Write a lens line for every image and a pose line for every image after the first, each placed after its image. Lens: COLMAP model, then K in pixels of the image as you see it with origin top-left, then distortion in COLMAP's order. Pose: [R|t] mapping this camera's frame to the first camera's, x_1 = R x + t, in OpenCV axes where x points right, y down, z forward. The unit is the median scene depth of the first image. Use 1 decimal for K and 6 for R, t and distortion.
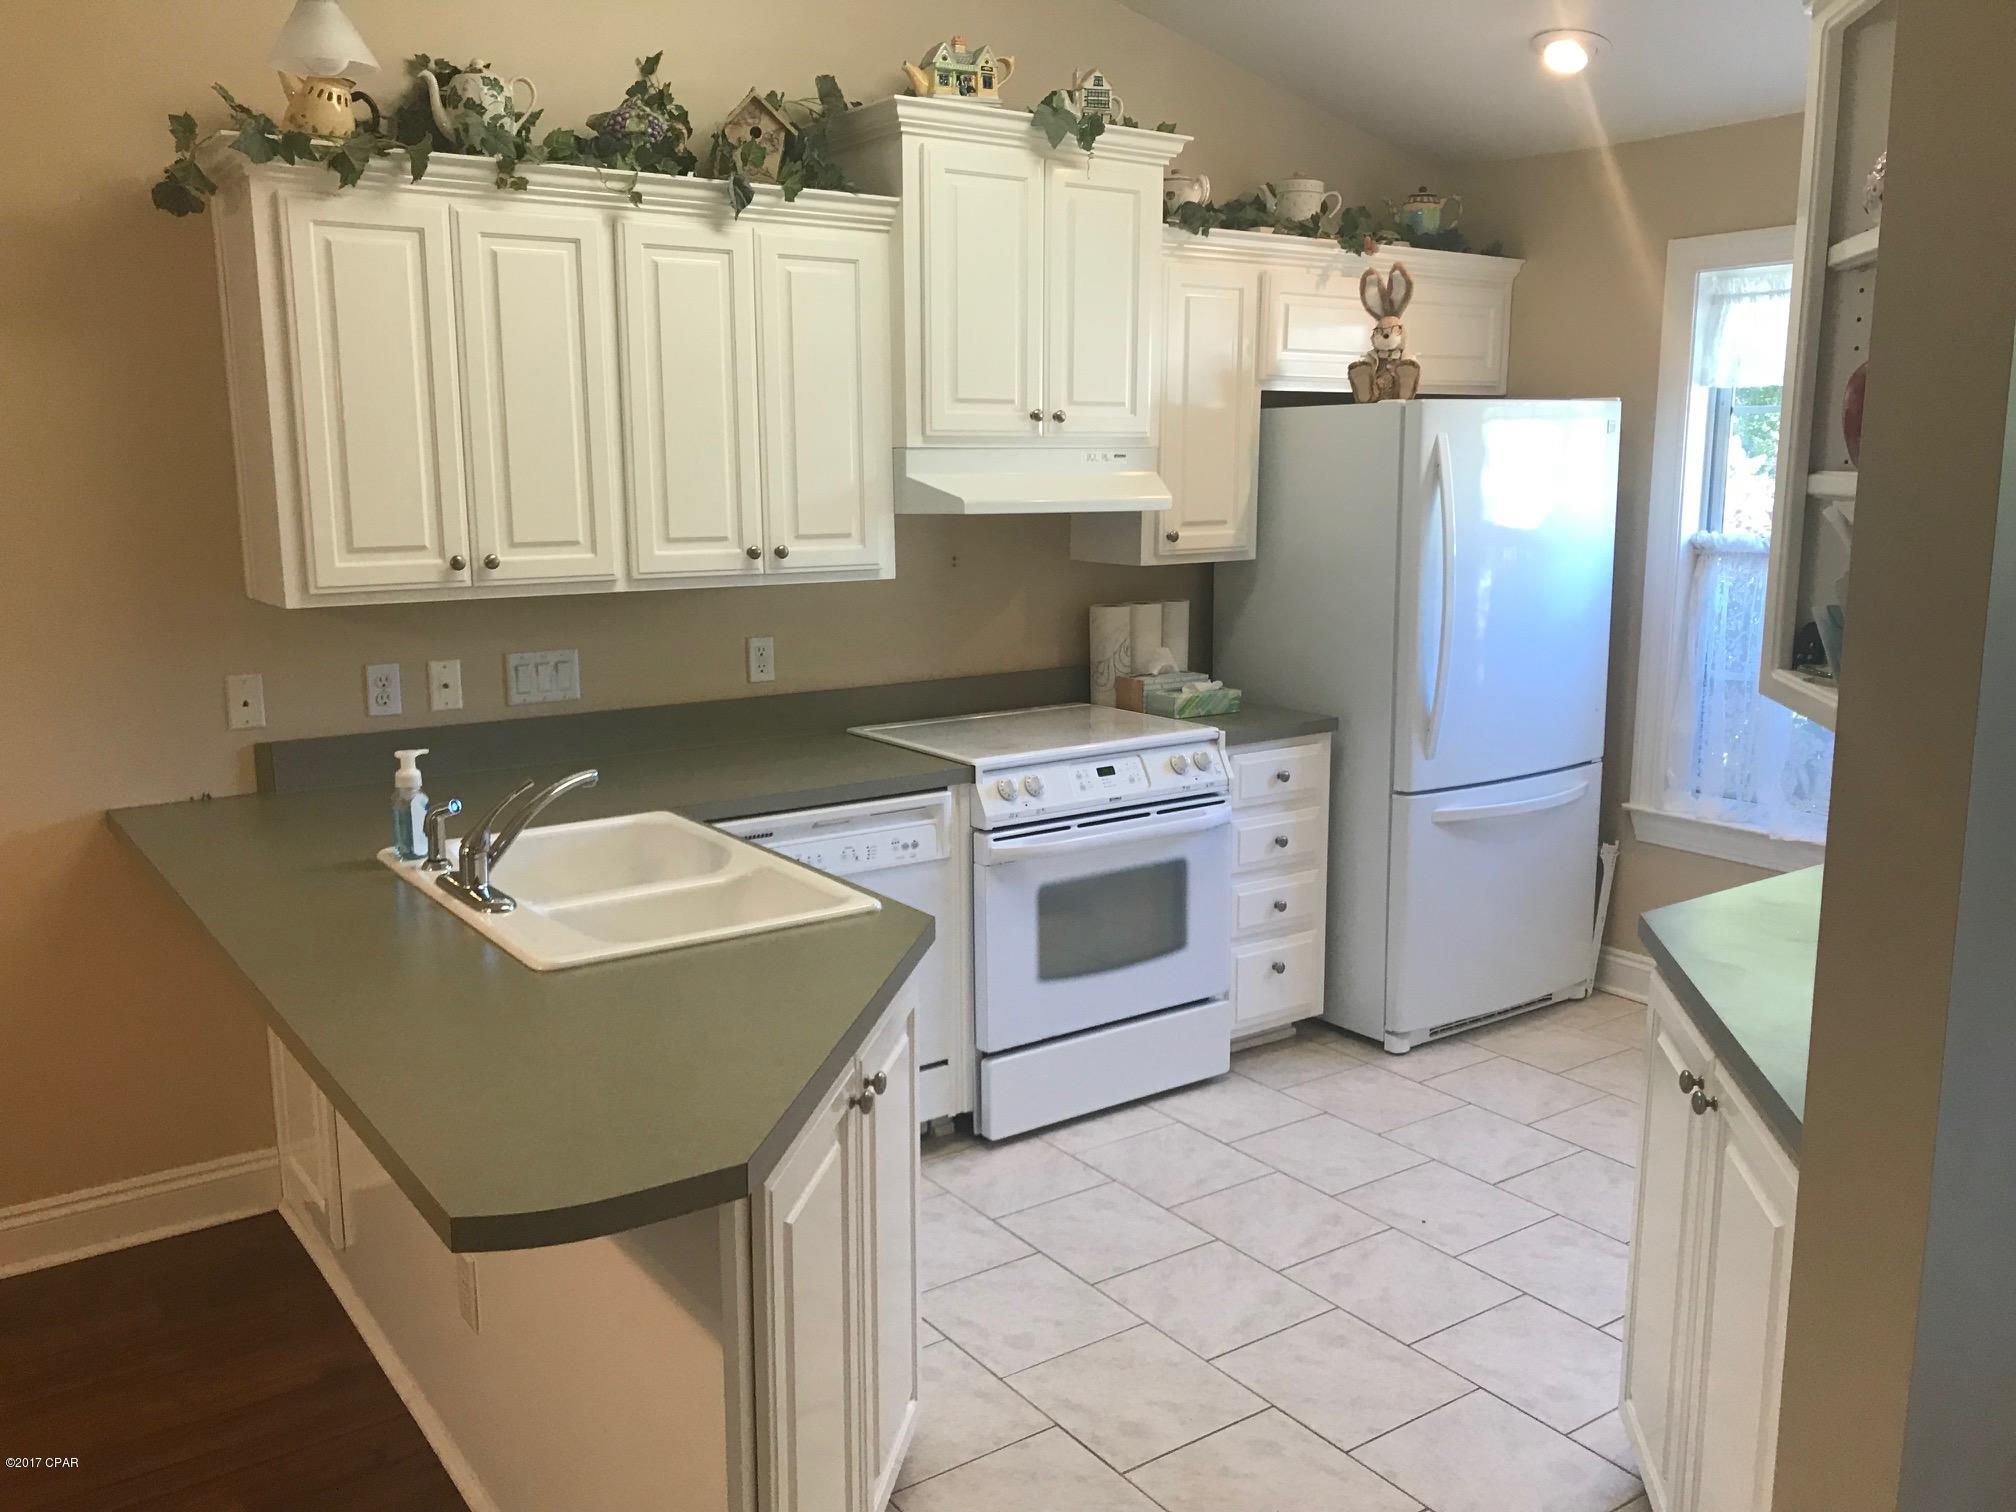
lens RADIAL K [[1650.3, 0, 1003.8], [0, 1650.3, 745.5], [0, 0, 1]] dist [0.042048, -0.080724]
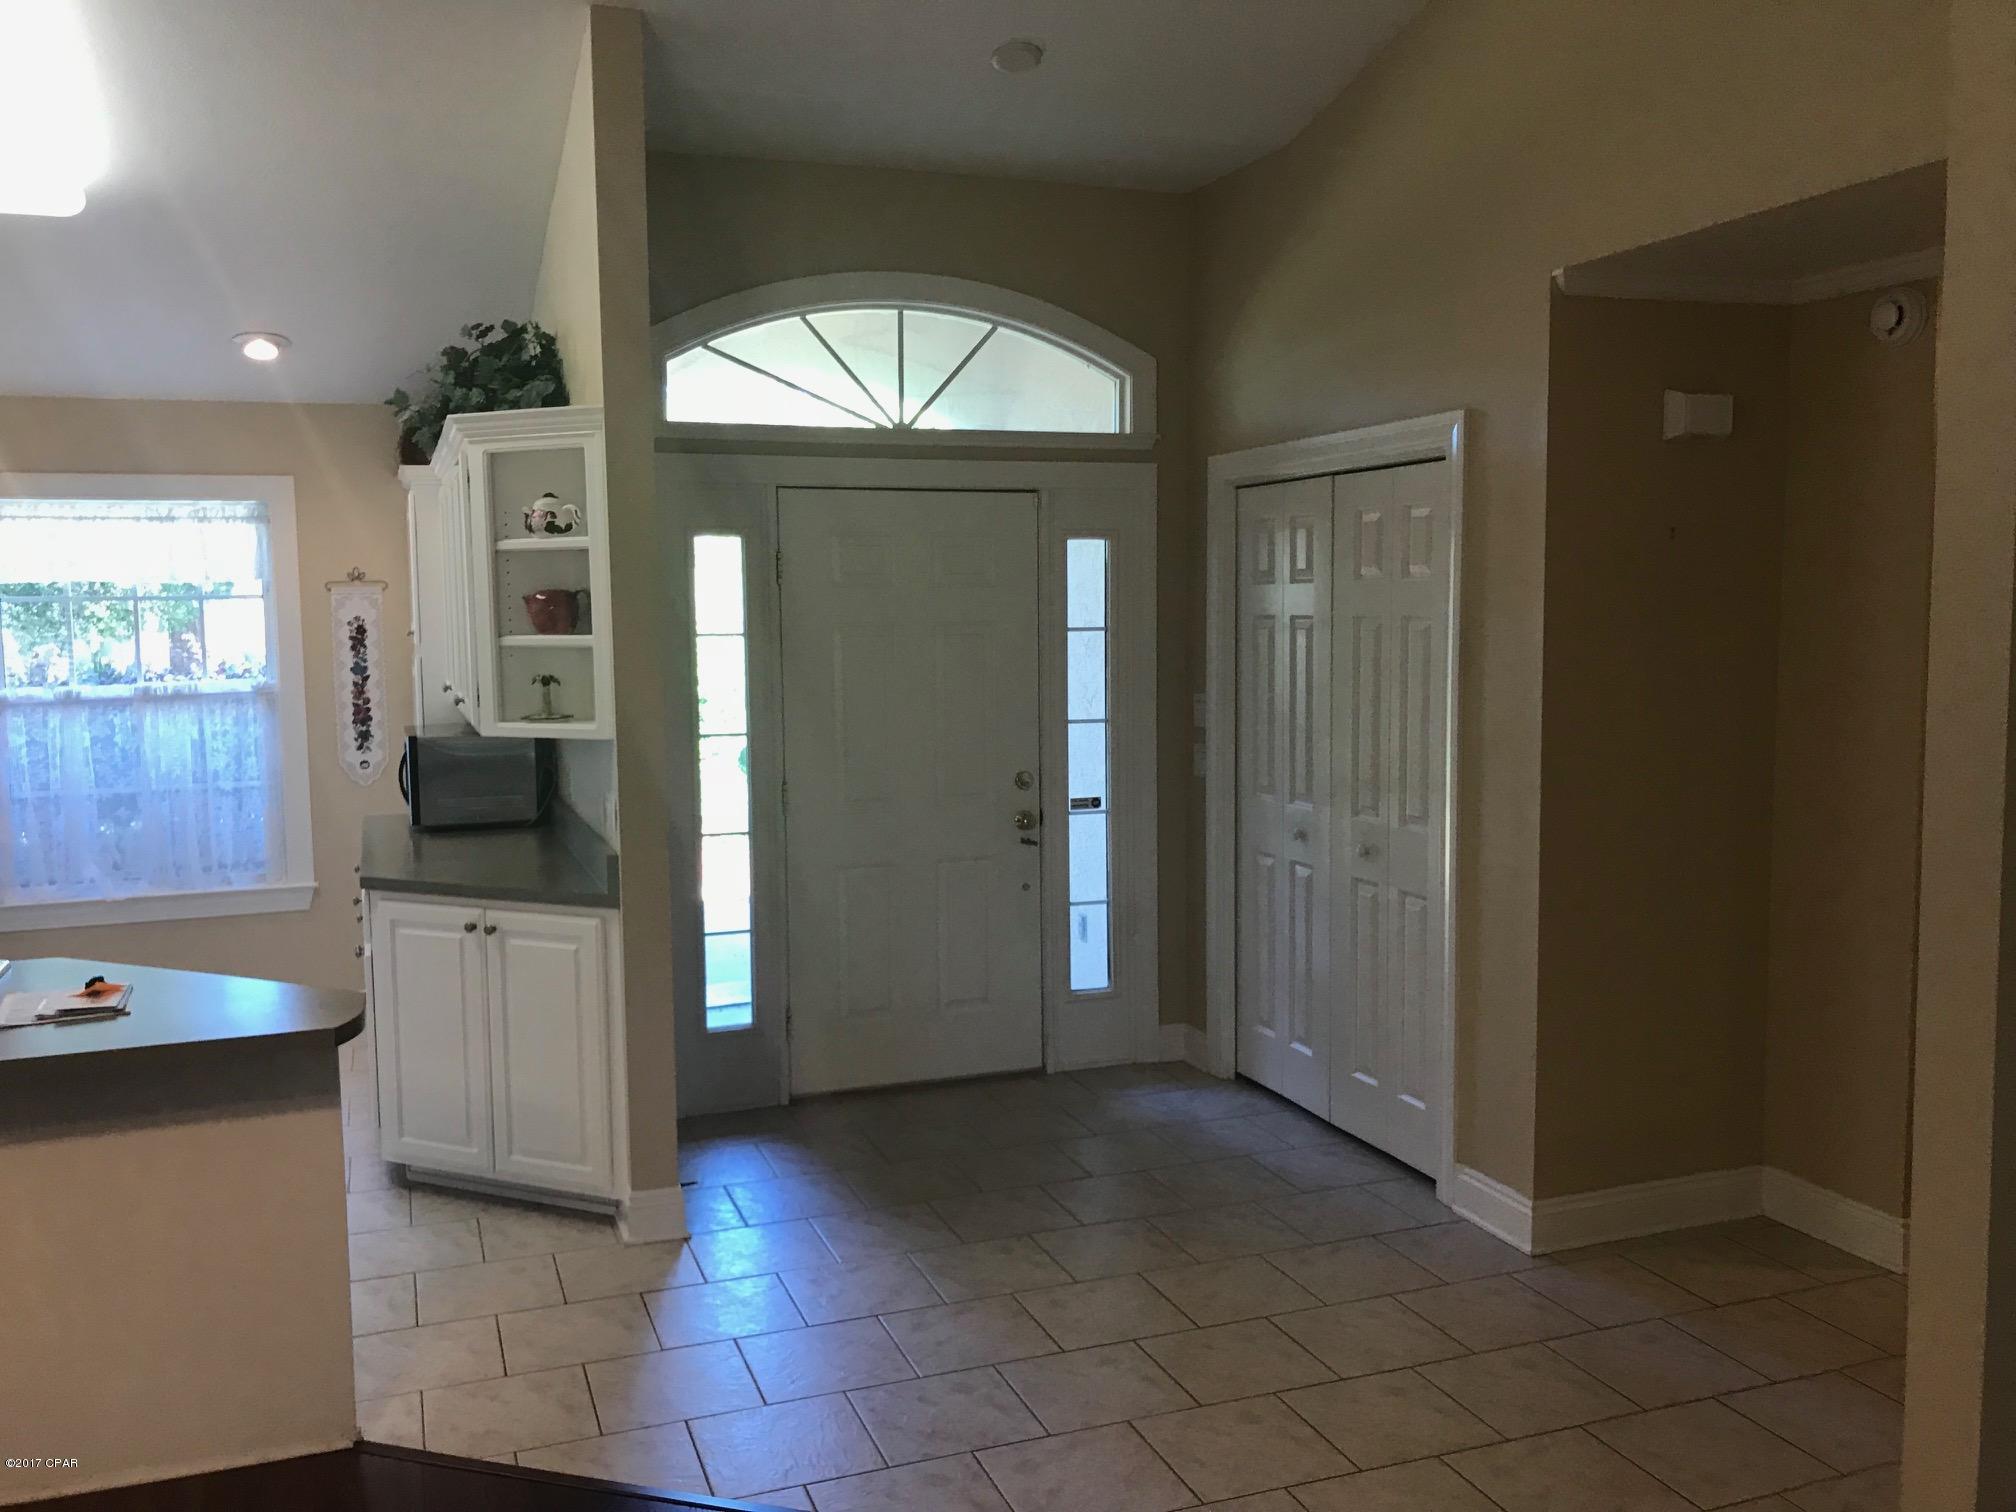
lens RADIAL K [[1650.3, 0, 993.5], [0, 1650.3, 755.8], [0, 0, 1]] dist [0.042048, -0.080724]
pose [[0.244787, -0.090121, 0.965380, -0.804263], [0.182376, 0.982178, 0.045445, 0.010058], [-0.952270, 0.164938, 0.256860, -0.114594]]
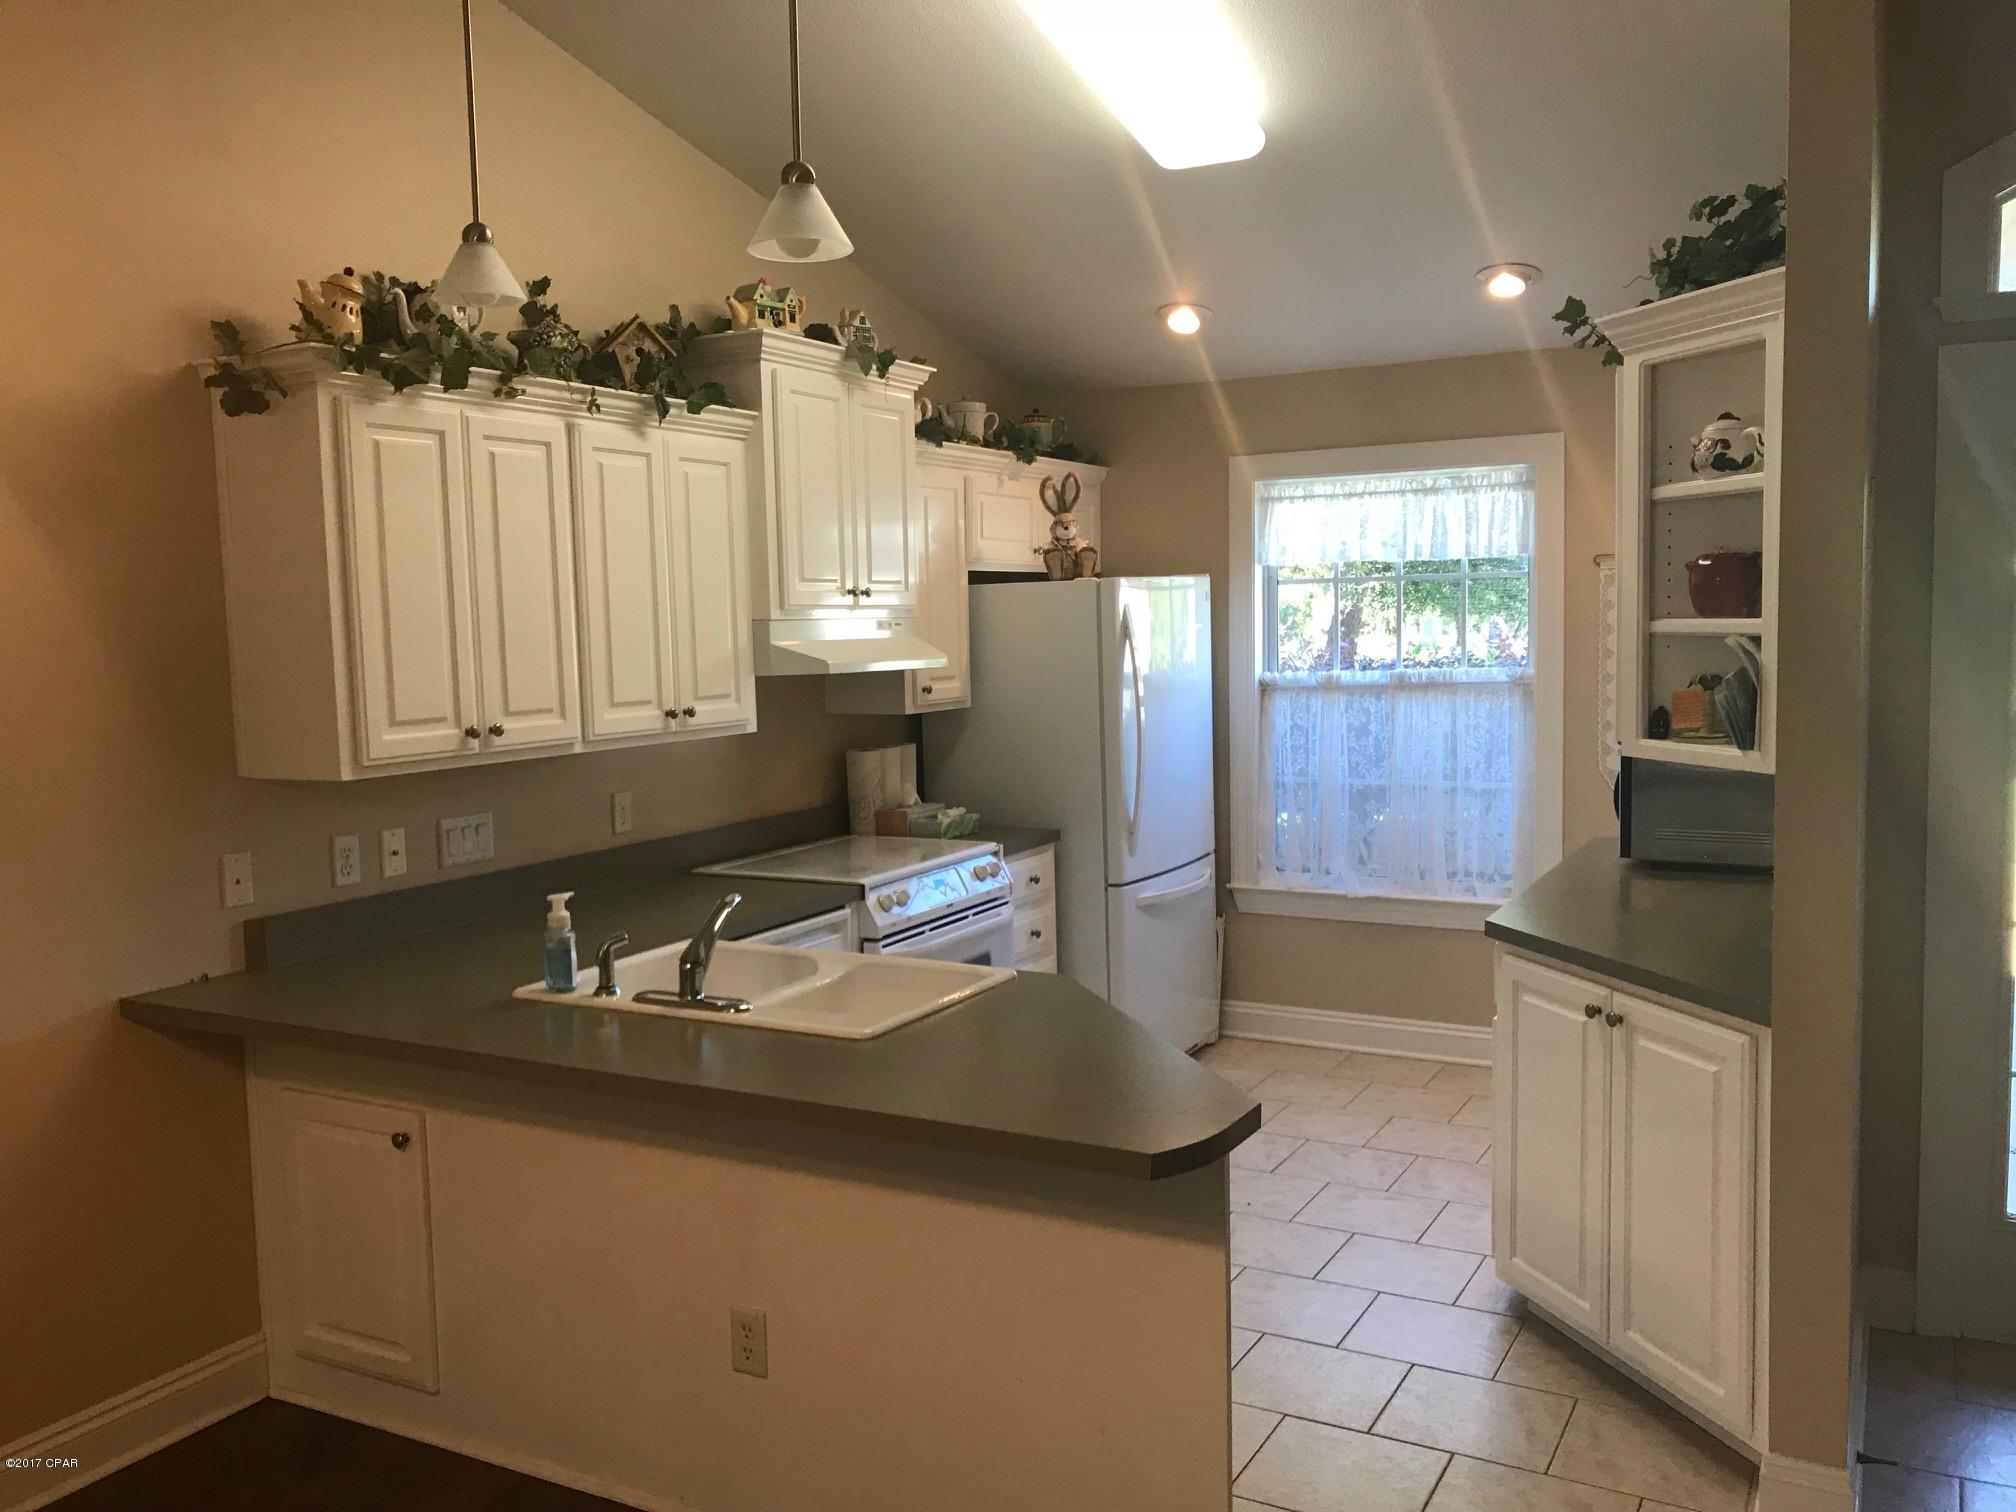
lens RADIAL K [[1650.3, 0, 997.8], [0, 1650.3, 755.6], [0, 0, 1]] dist [0.042048, -0.080724]
pose [[0.896900, -0.054946, 0.438808, -0.426804], [0.096349, 0.992694, -0.072631, 0.014868], [-0.431611, 0.107422, 0.895641, -0.101707]]
